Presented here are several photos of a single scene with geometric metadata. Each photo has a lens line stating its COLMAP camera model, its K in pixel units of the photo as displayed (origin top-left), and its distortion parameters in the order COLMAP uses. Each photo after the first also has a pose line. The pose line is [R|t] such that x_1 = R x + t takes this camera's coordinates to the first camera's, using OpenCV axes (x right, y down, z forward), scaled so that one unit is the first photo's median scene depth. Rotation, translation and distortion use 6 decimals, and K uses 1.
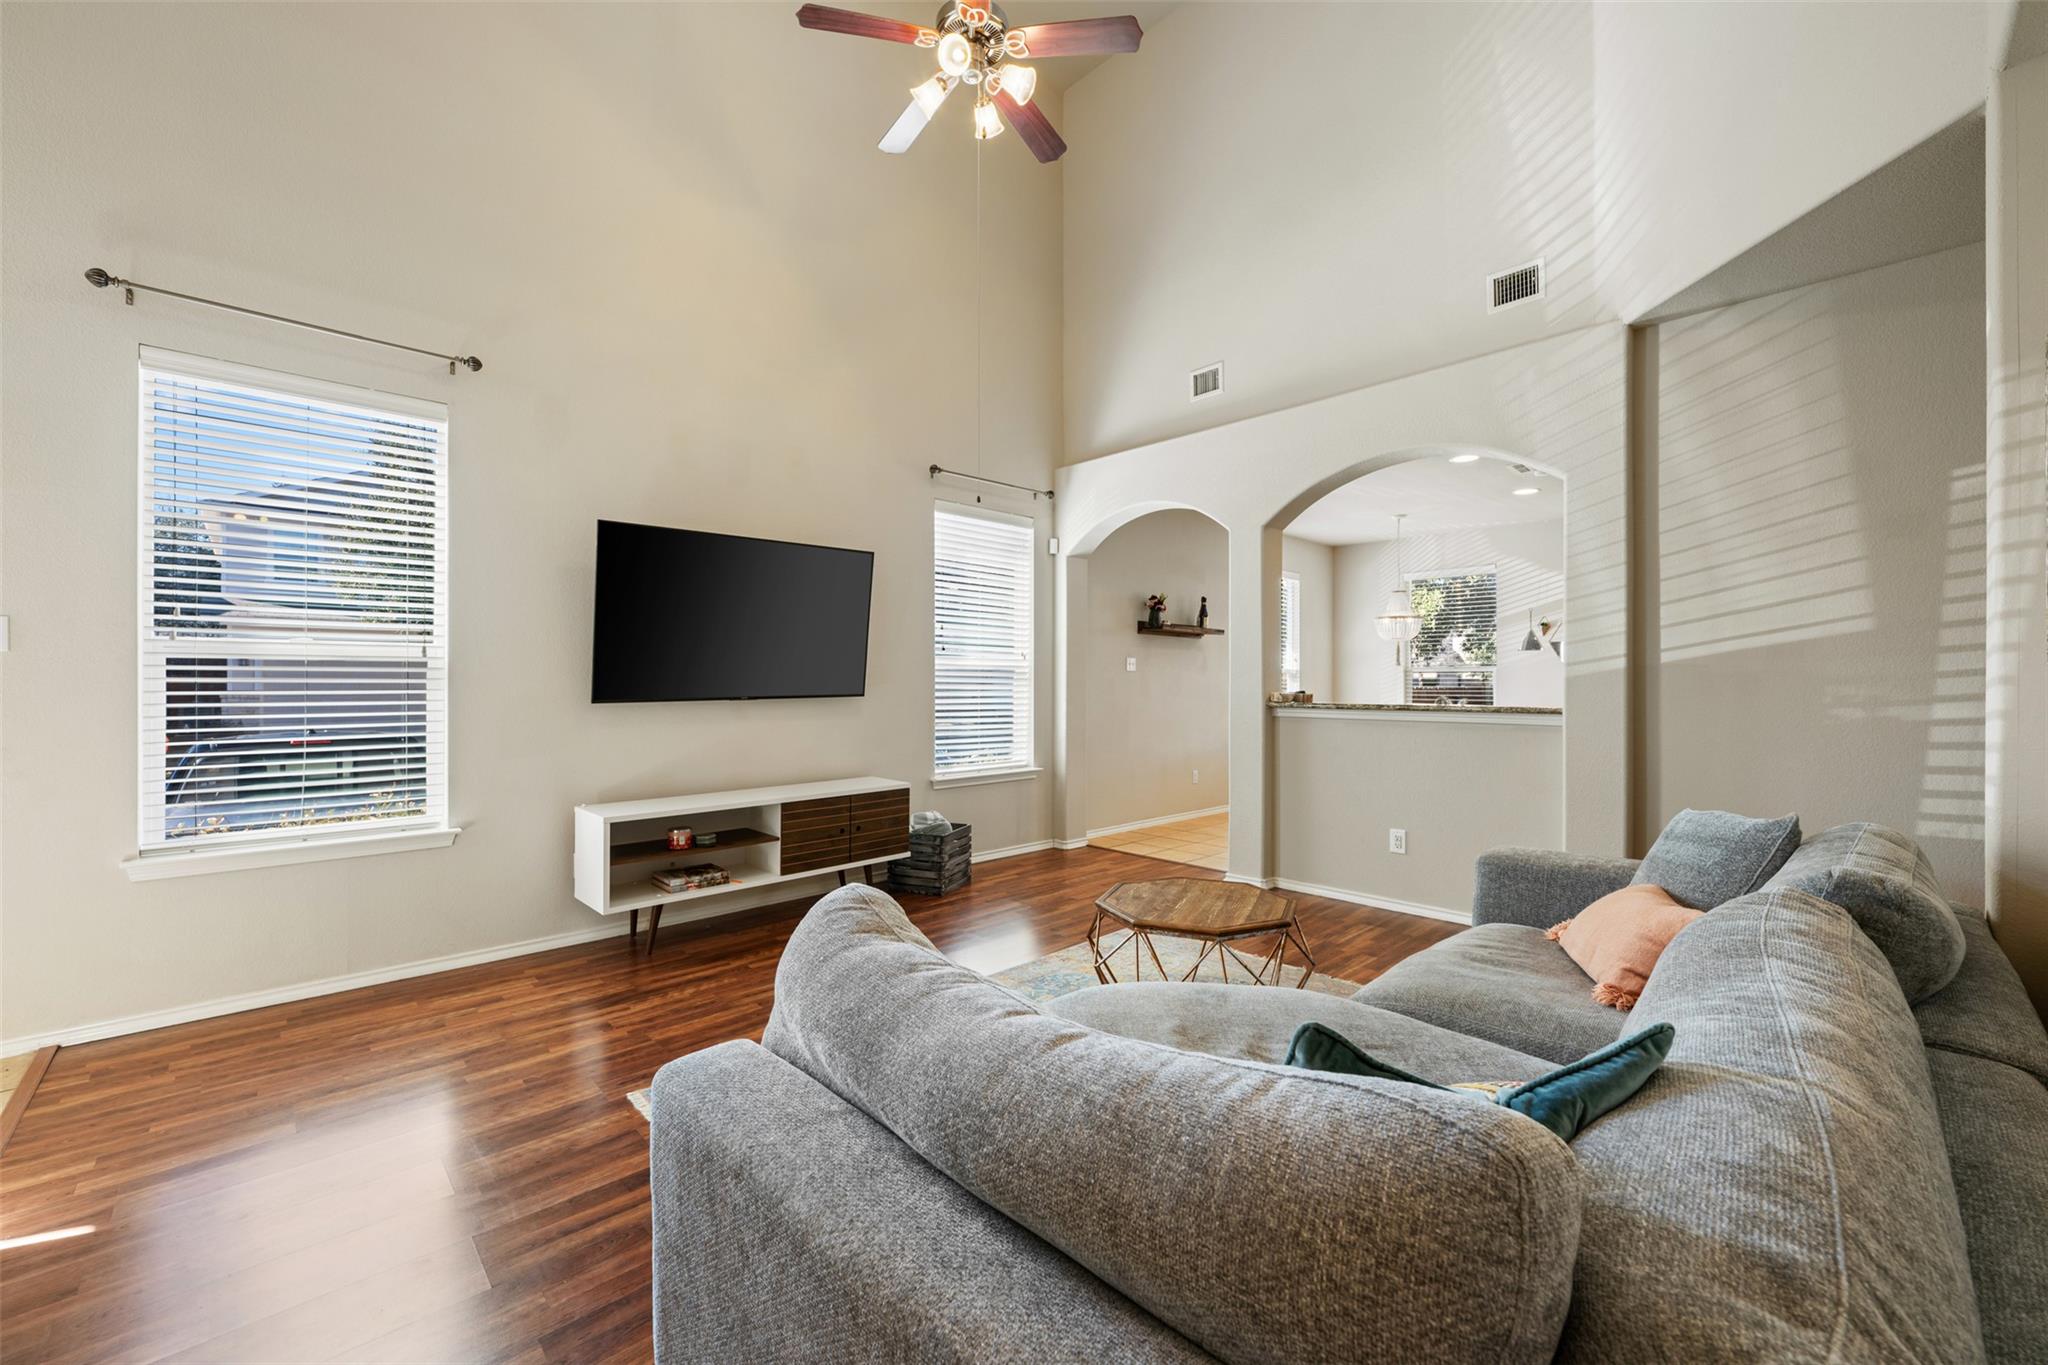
lens RADIAL K [[810.6, 0, 1023.4], [0, 810.6, 682.6], [0, 0, 1]] dist [-0.001239, -0.000144]
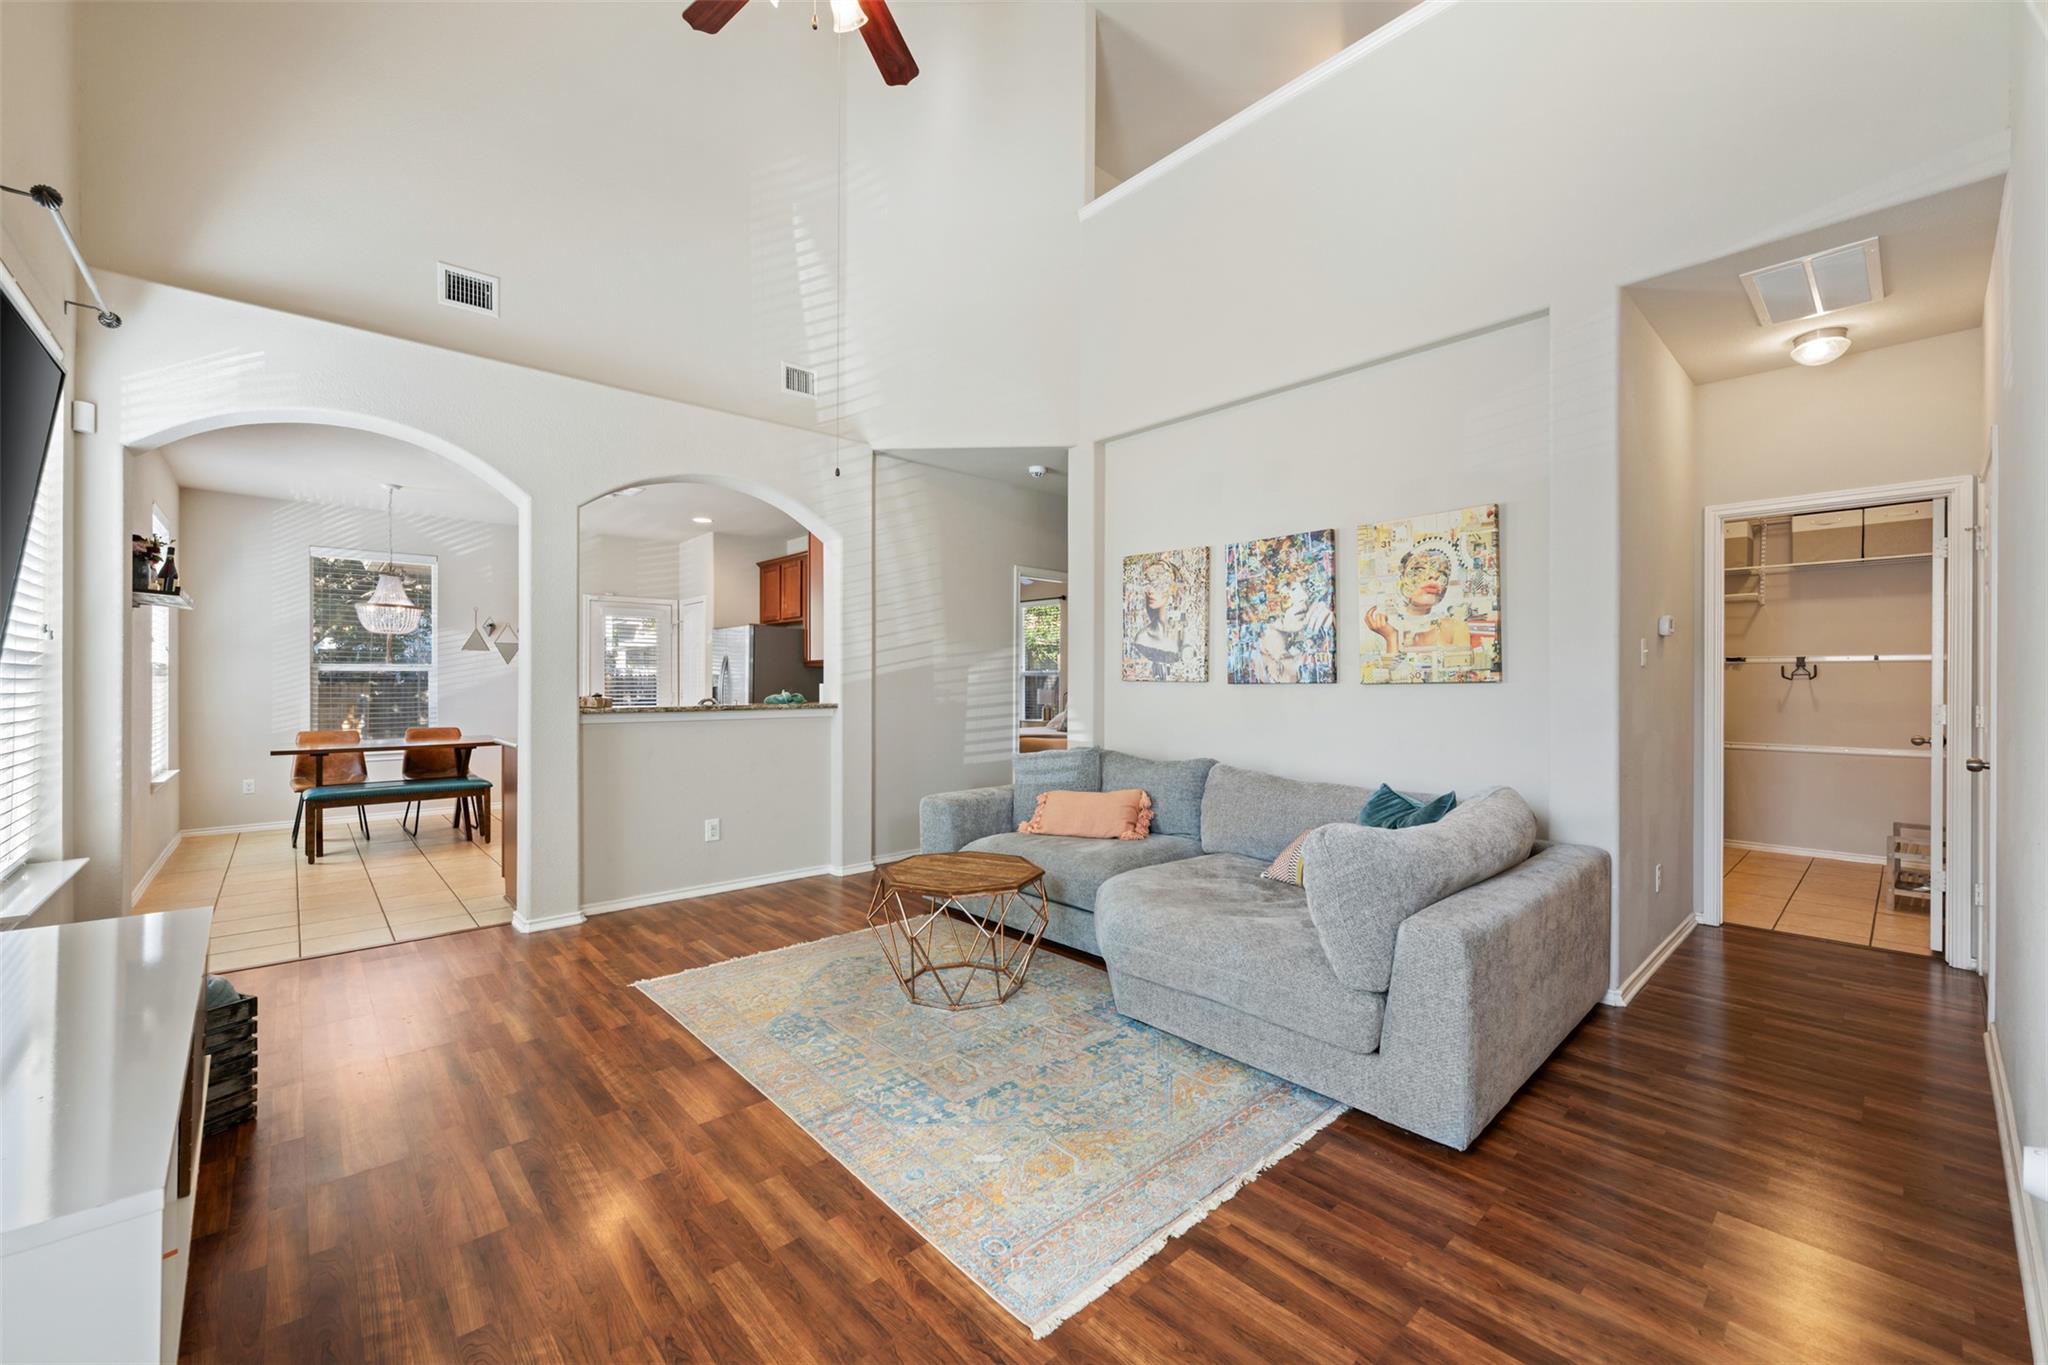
lens RADIAL K [[810.6, 0, 1022.7], [0, 810.6, 682.9], [0, 0, 1]] dist [-0.001239, -0.000144]
pose [[0.028301, -0.001301, 0.999599, -0.628428], [-0.003045, 0.999994, 0.001388, -0.006494], [-0.999595, -0.003083, 0.028297, 0.554663]]
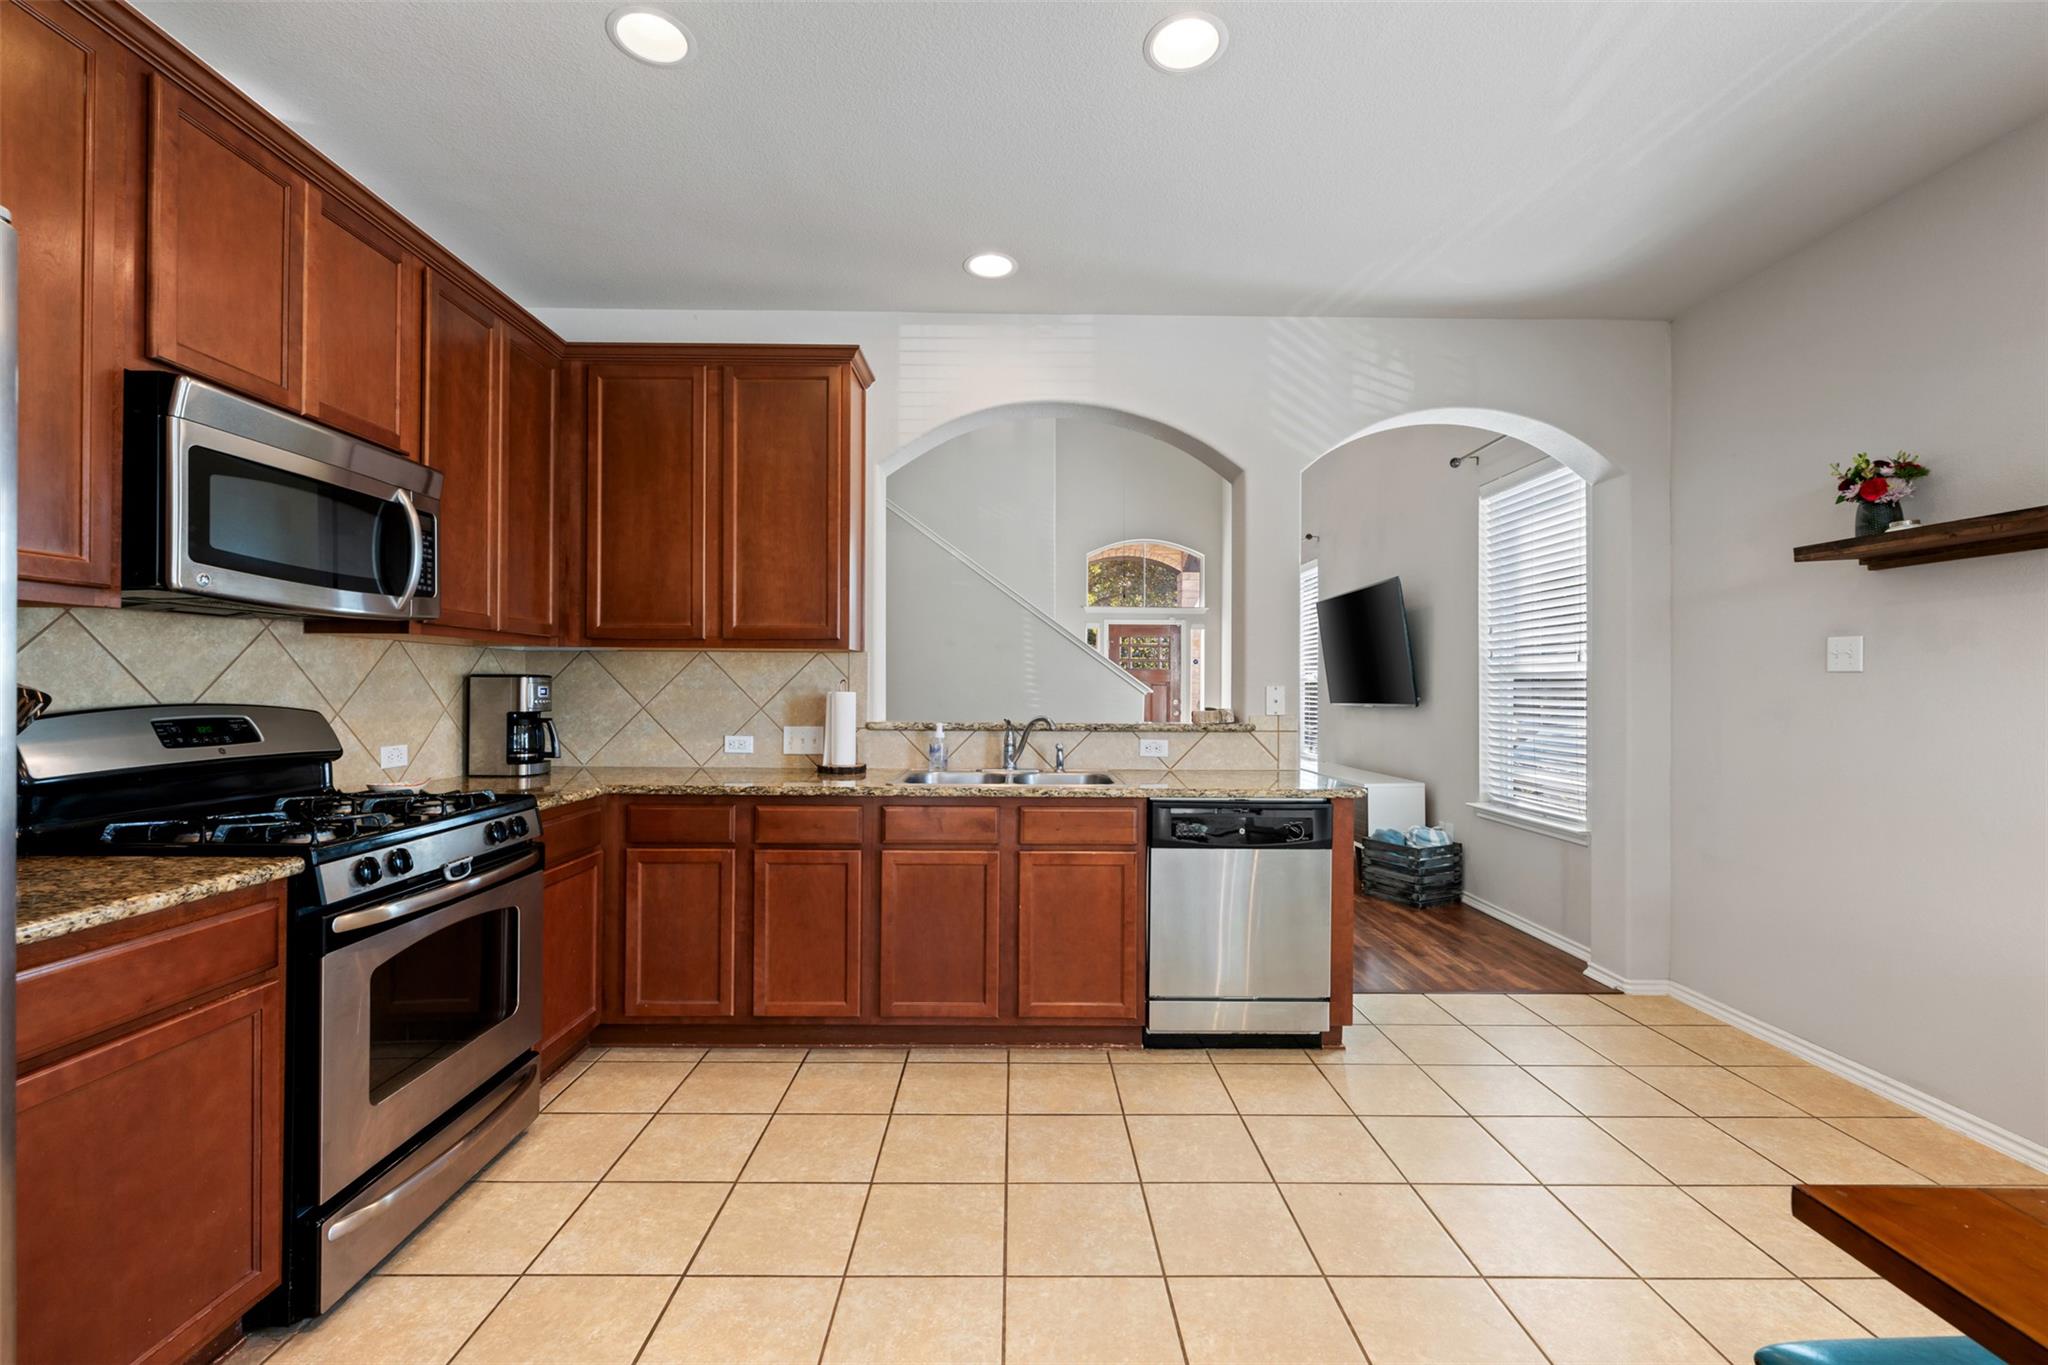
lens RADIAL K [[884.4, 0, 1009.2], [0, 884.4, 684.5], [0, 0, 1]] dist [-0.002454, 0.000441]
pose [[-0.691937, -0.001699, -0.721956, 1.120856], [-0.000640, 0.999998, -0.001740, -0.007136], [0.721958, -0.000742, -0.691937, 1.565021]]
